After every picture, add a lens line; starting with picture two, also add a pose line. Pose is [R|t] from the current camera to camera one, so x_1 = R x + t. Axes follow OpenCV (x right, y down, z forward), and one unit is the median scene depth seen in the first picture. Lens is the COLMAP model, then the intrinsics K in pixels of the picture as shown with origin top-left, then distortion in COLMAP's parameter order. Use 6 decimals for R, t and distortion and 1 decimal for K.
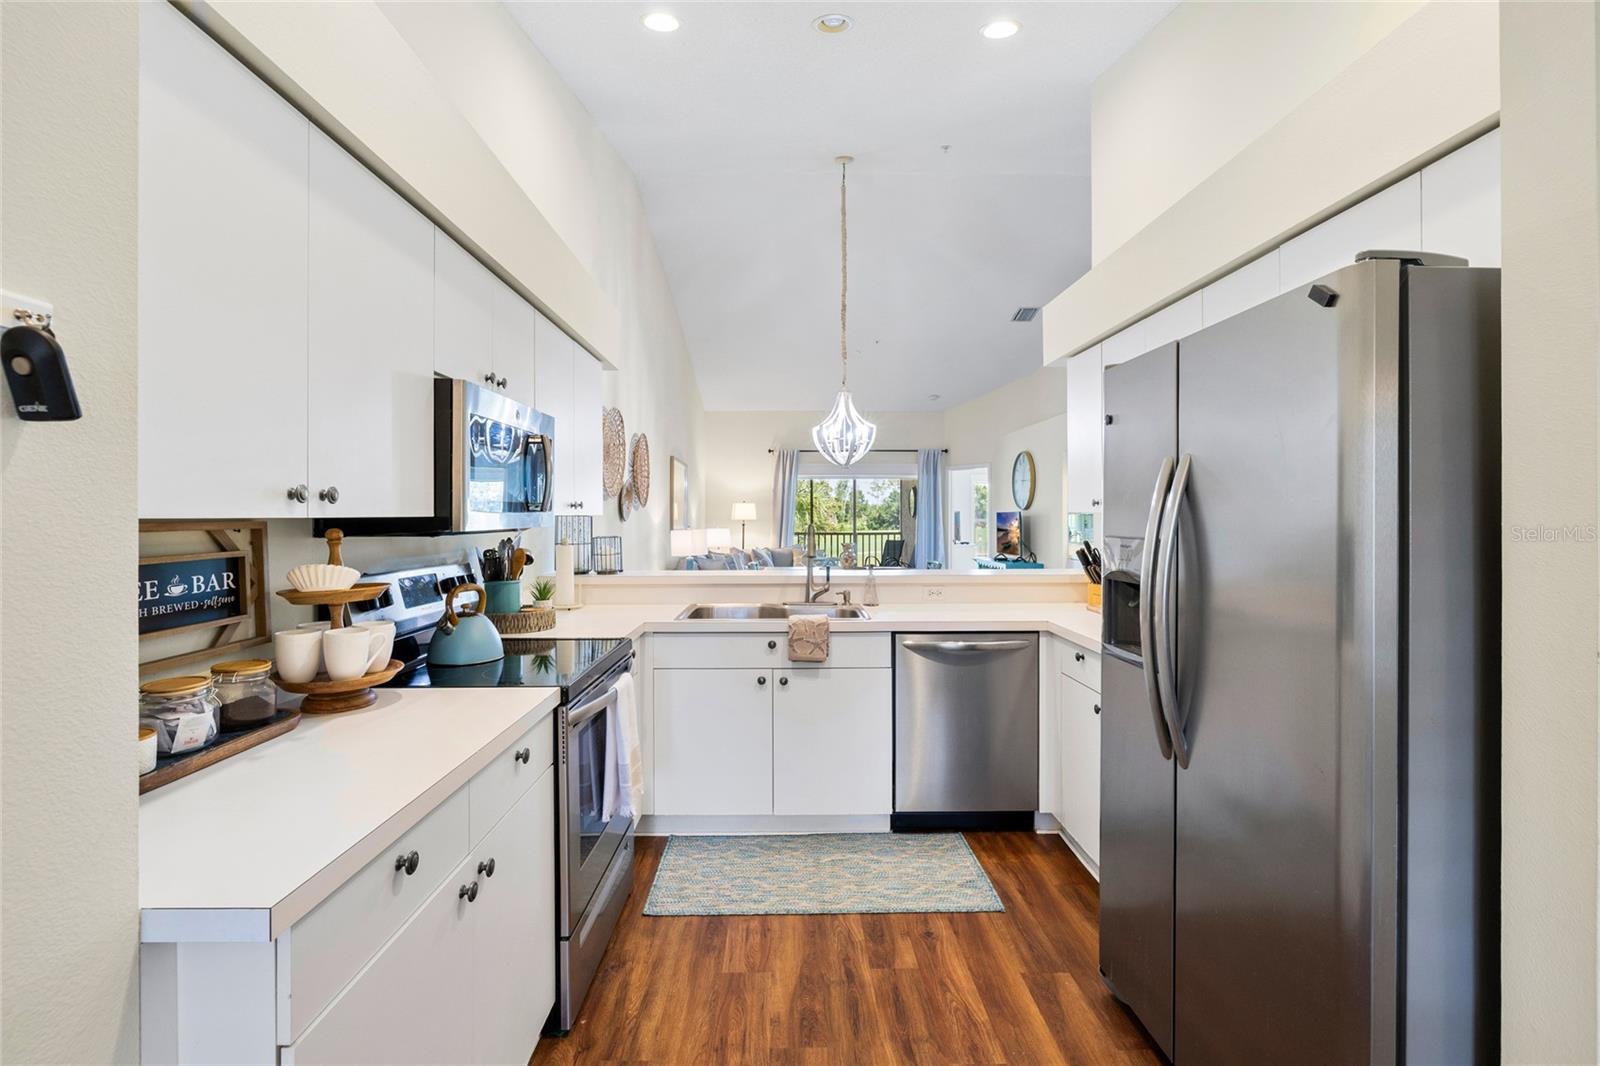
lens RADIAL K [[717.5, 0, 793.8], [0, 717.5, 515.0], [0, 0, 1]] dist [-0.004753, 0.000363]
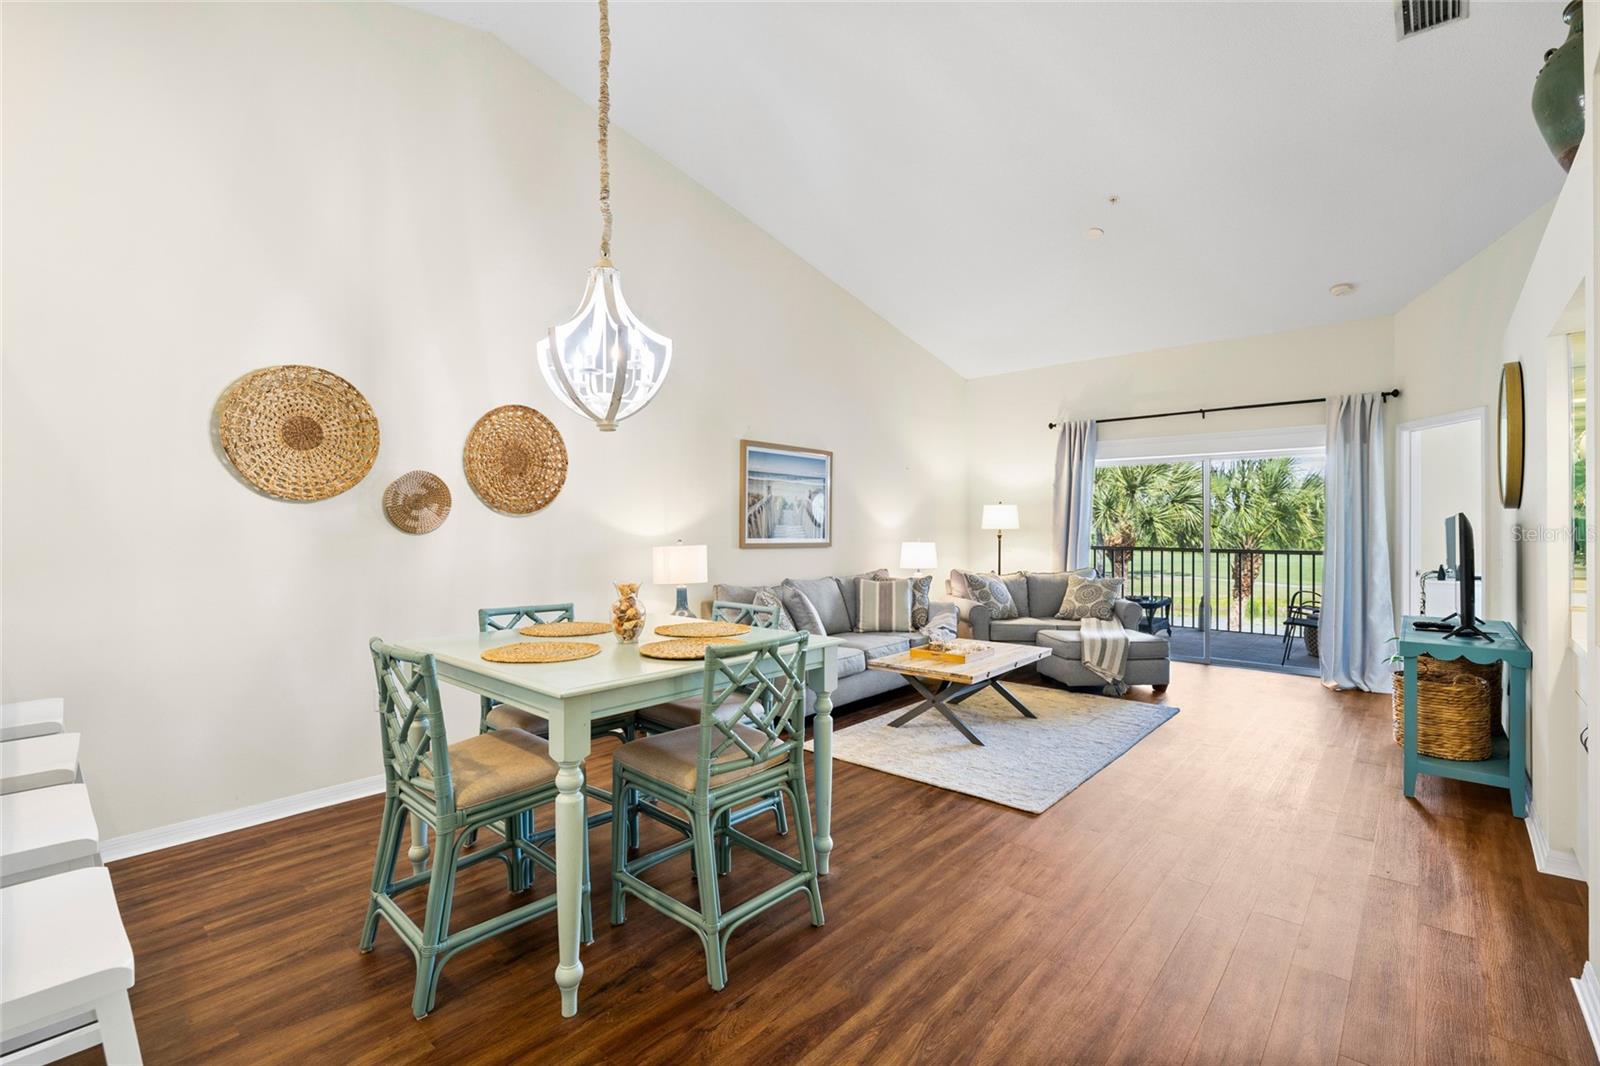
lens RADIAL K [[711.2, 0, 797.1], [0, 711.2, 524.6], [0, 0, 1]] dist [-0.007570, 0.000419]
pose [[0.737364, -0.000438, -0.675495, 0.914085], [0.002852, 0.999993, 0.002465, -0.000007], [0.675490, -0.003745, 0.737360, 1.366397]]
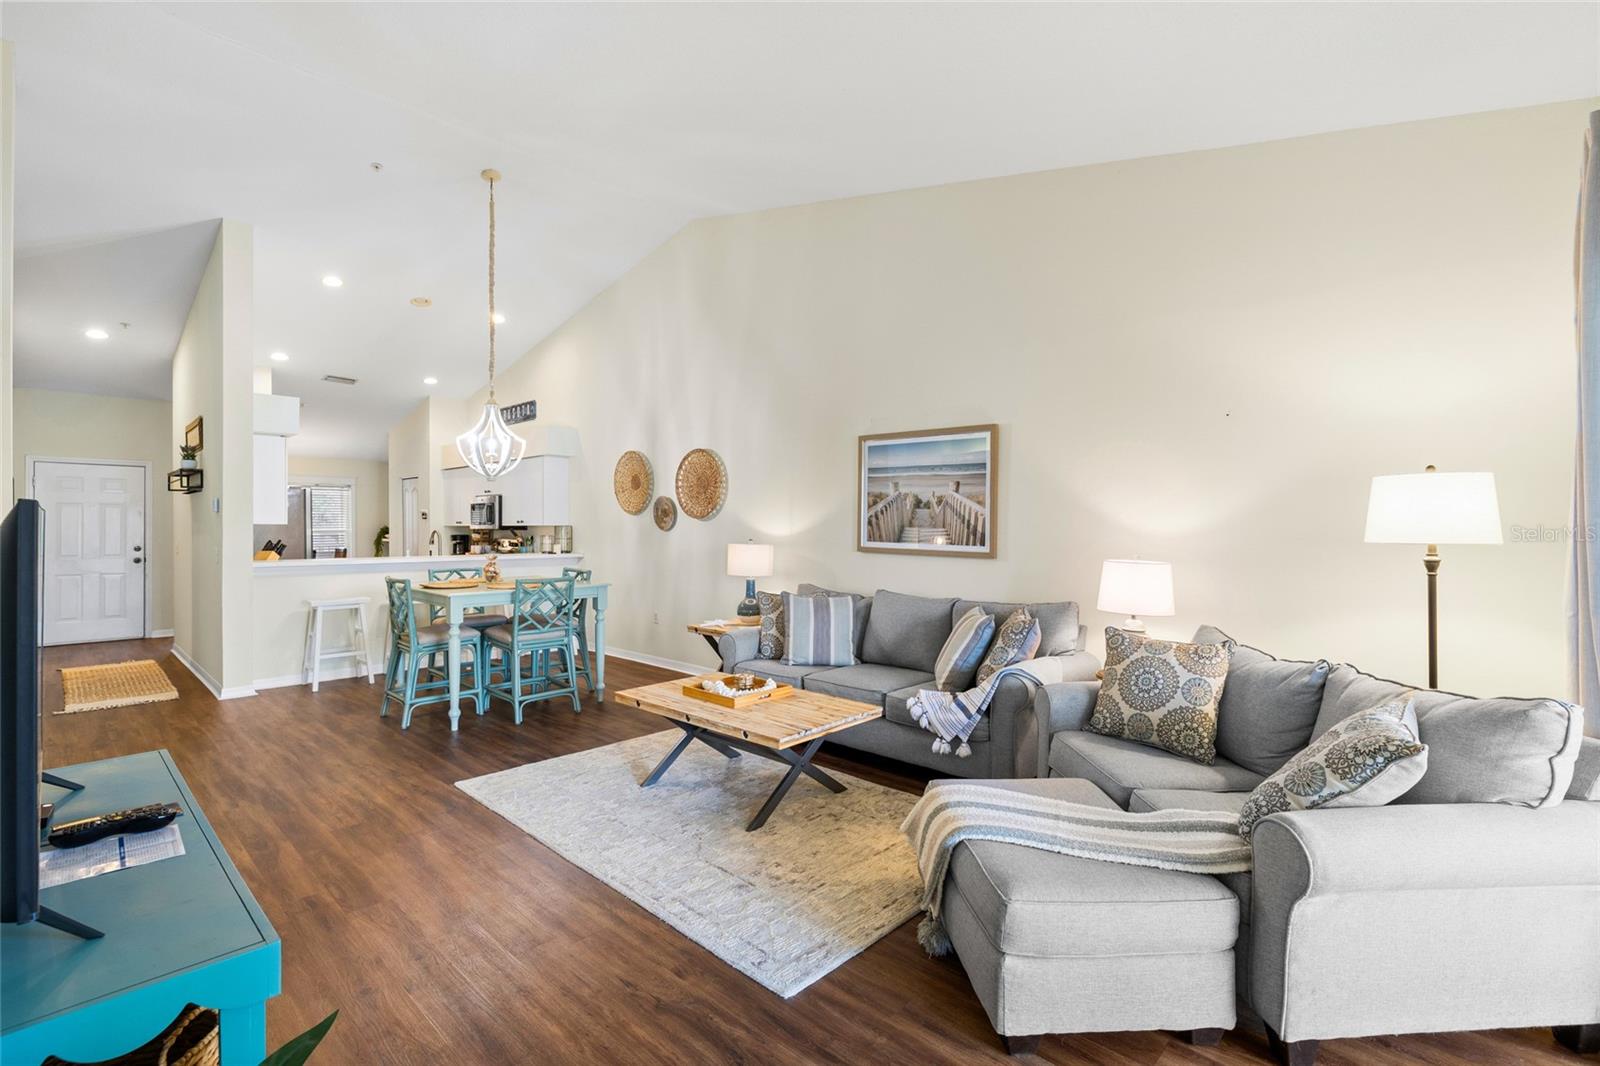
lens RADIAL K [[714.8, 0, 799.0], [0, 714.8, 529.3], [0, 0, 1]] dist [-0.009090, 0.000344]
pose [[-0.695391, 0.005070, -0.718613, 0.918914], [0.001300, 0.999982, 0.005796, 0.000280], [0.718630, 0.003096, -0.695386, 3.757272]]
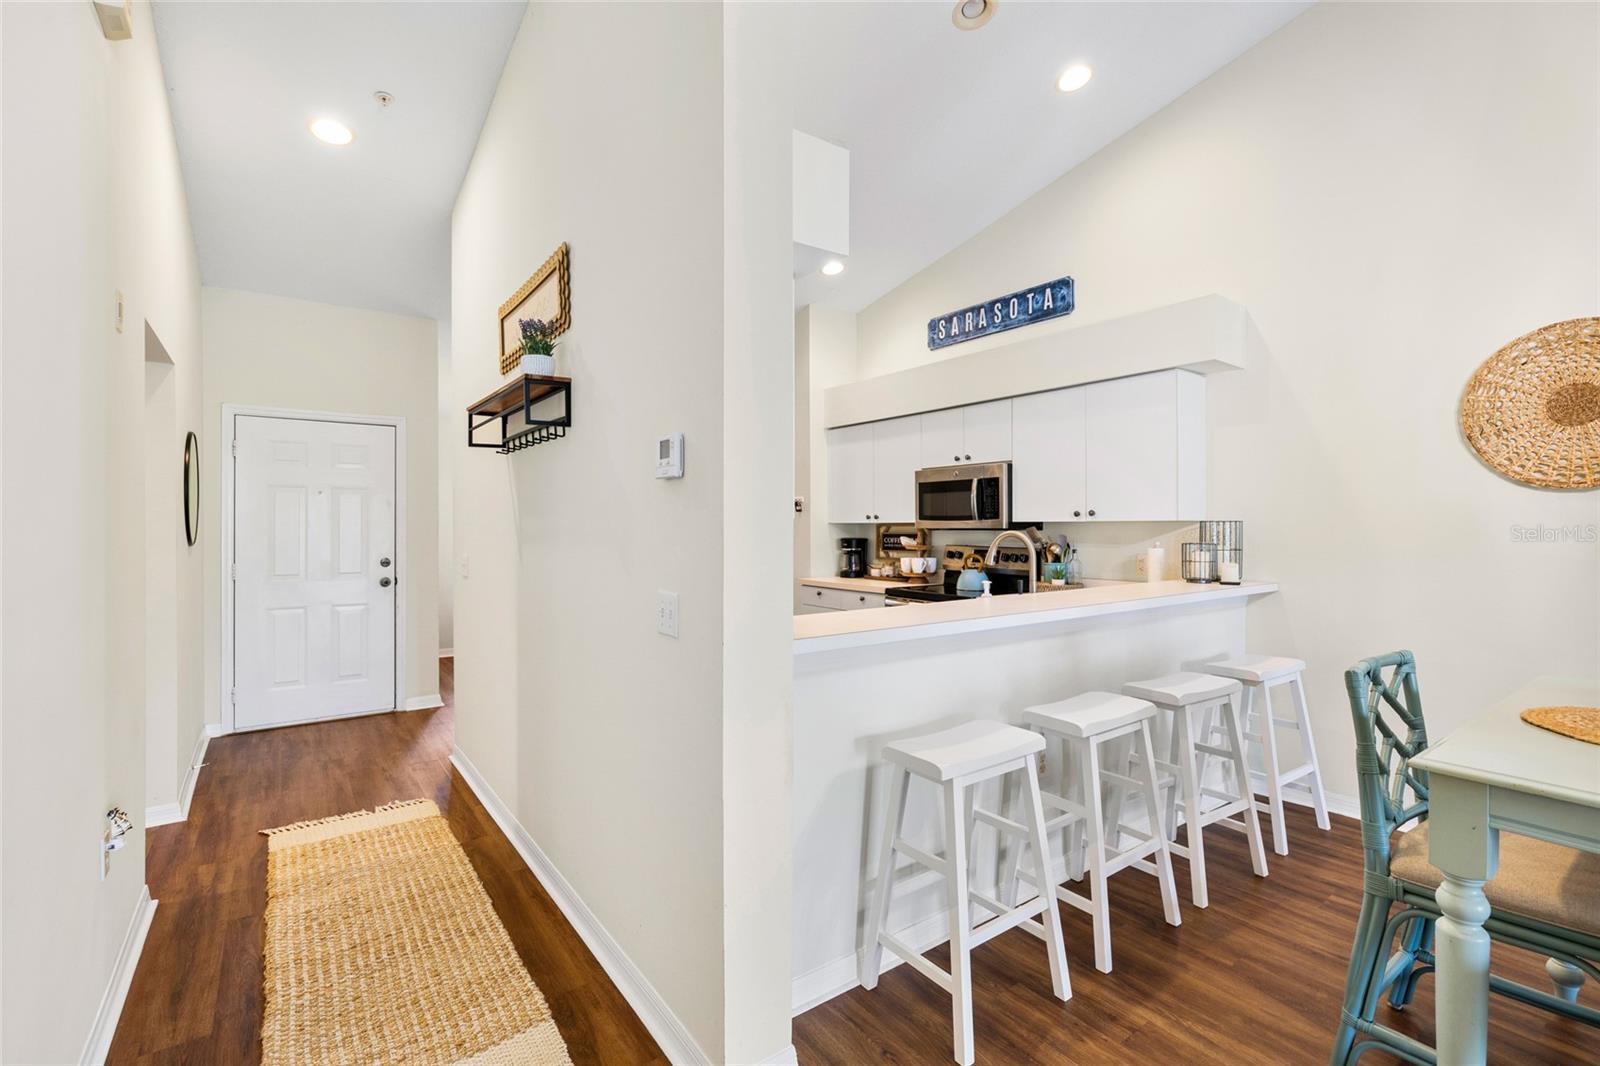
lens RADIAL K [[711.2, 0, 797.1], [0, 711.2, 524.6], [0, 0, 1]] dist [-0.007570, 0.000419]
pose [[-0.815624, 0.005318, -0.578558, 0.898318], [0.005167, 0.999985, 0.001907, 0.001783], [0.578559, -0.001434, -0.815639, 1.828940]]
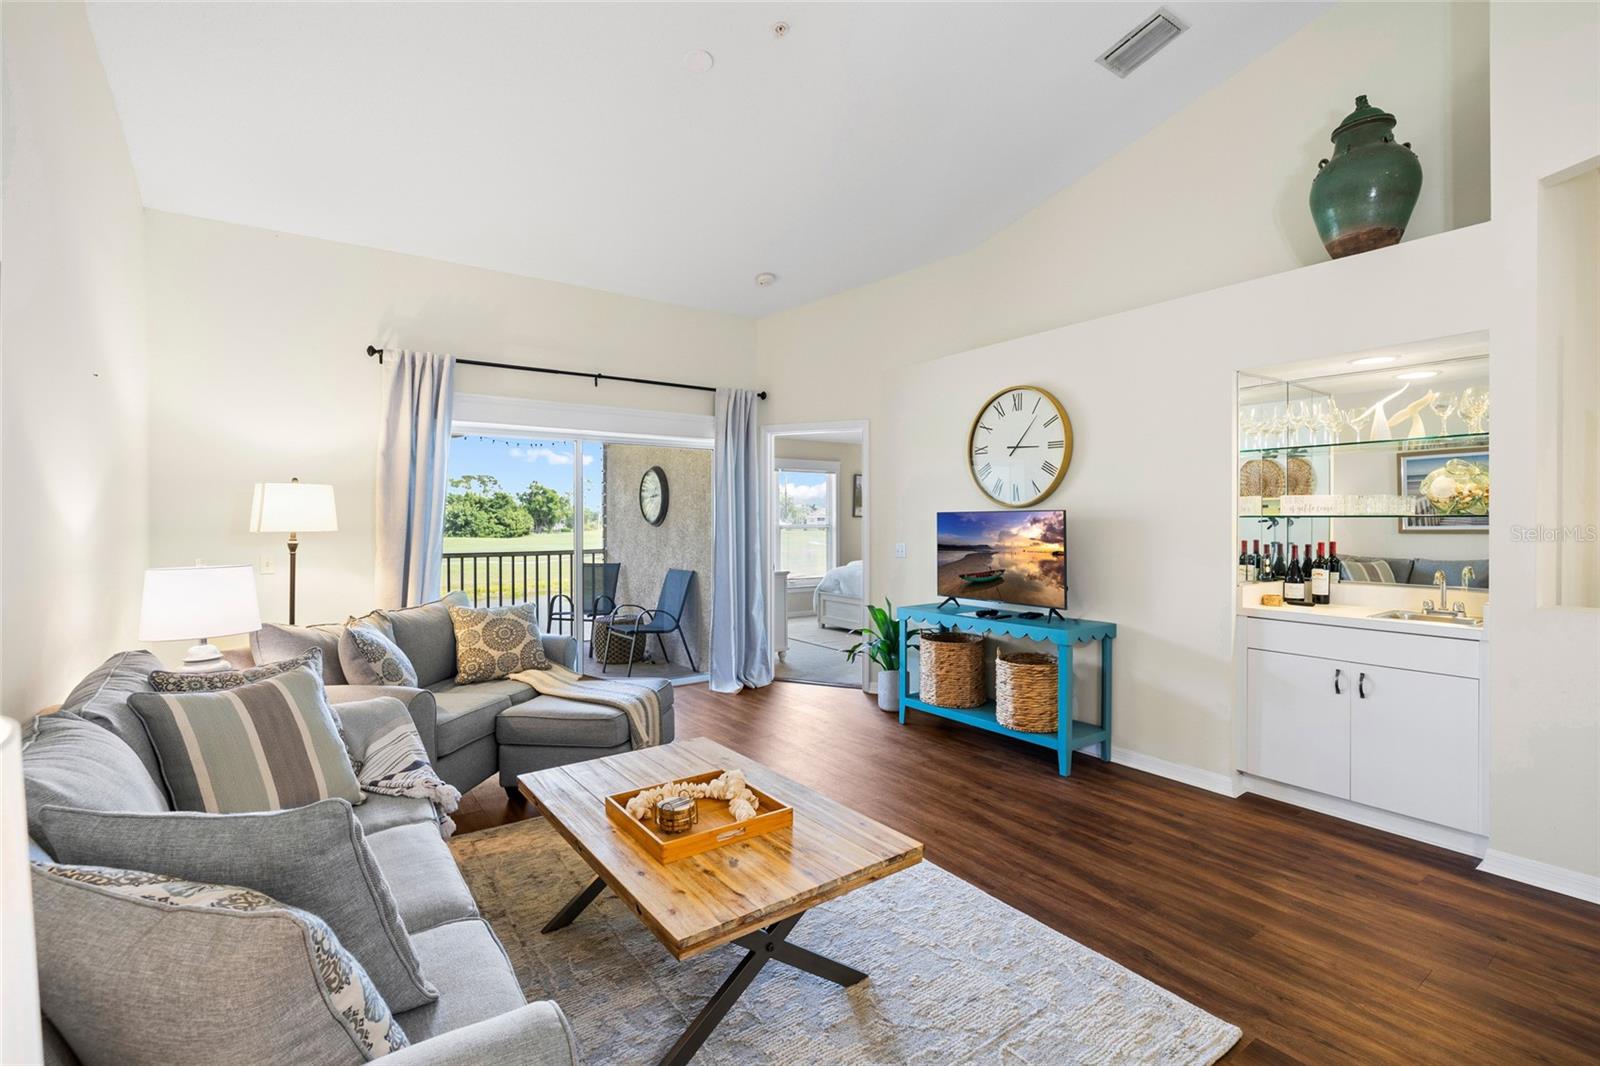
lens RADIAL K [[712.4, 0, 802.3], [0, 712.4, 518.7], [0, 0, 1]] dist [-0.004345, 0.000074]
pose [[0.820944, -0.001417, 0.571006, -0.236427], [0.002138, 0.999998, -0.000592, 0.003049], [-0.571004, 0.001706, 0.820945, 2.150392]]
